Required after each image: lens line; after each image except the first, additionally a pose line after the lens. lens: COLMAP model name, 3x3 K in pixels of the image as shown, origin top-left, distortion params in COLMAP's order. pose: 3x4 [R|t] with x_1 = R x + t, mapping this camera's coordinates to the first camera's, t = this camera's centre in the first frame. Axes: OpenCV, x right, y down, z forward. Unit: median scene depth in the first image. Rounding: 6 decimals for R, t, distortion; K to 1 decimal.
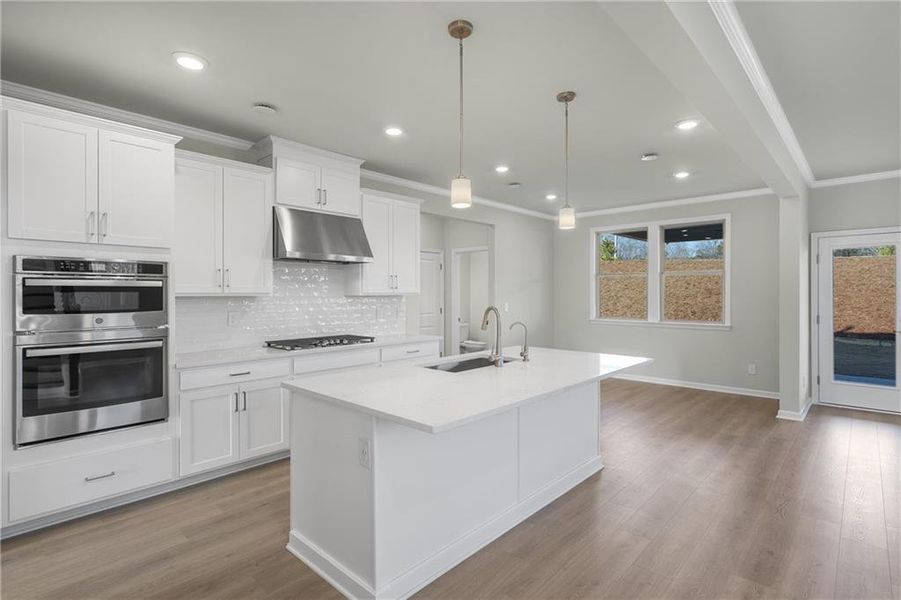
lens RADIAL K [[447.6, 0, 464.2], [0, 447.6, 302.2], [0, 0, 1]] dist [0.000372, -0.000204]
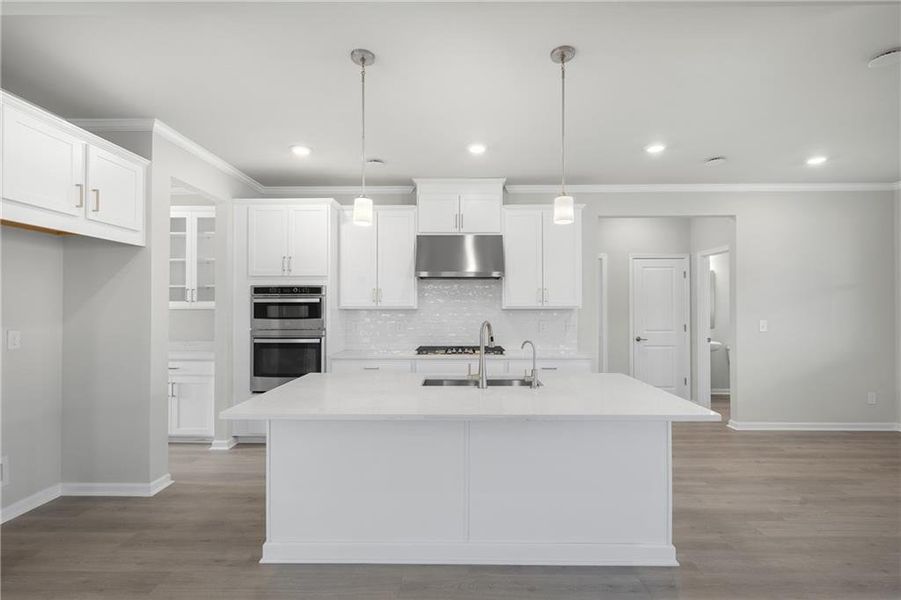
lens RADIAL K [[447.6, 0, 453.5], [0, 447.6, 304.4], [0, 0, 1]] dist [0.000372, -0.000204]
pose [[0.652030, -0.005662, -0.758172, 0.619155], [-0.014554, 0.999694, -0.019982, -0.003635], [0.758053, 0.024063, 0.651749, 0.309478]]
